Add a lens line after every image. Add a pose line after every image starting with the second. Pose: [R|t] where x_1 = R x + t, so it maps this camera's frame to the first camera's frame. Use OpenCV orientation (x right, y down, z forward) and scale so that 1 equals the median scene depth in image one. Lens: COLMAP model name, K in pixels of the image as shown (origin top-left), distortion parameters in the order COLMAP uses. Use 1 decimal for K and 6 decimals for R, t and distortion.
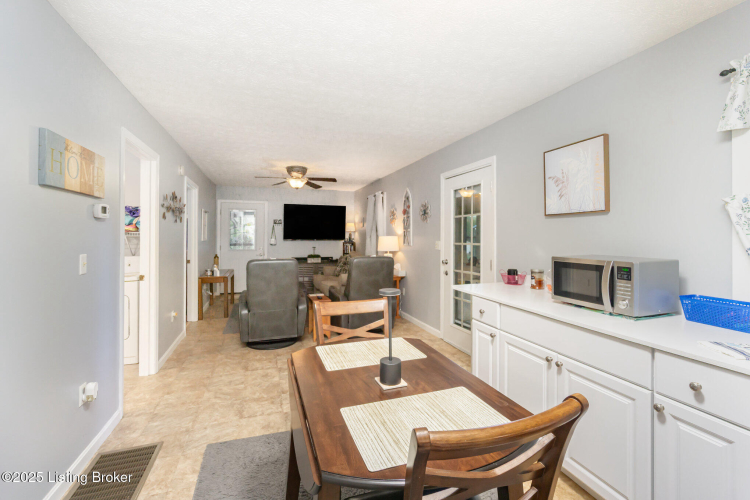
lens RADIAL K [[337.3, 0, 374.6], [0, 337.3, 232.9], [0, 0, 1]] dist [0.003212, -0.000204]
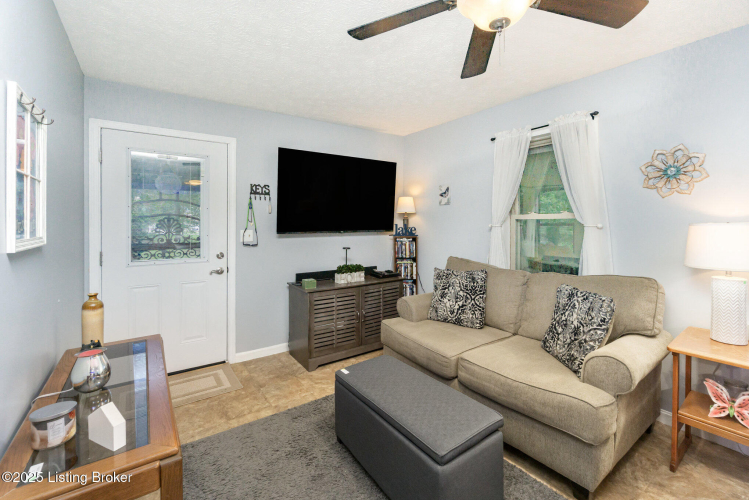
lens RADIAL K [[336.8, 0, 372.8], [0, 336.8, 223.2], [0, 0, 1]] dist [0.003212, -0.000204]
pose [[0.963614, -0.013562, 0.266953, -0.265559], [0.010525, 0.999863, 0.012804, 0.003929], [-0.267090, -0.009528, 0.963625, 0.559791]]
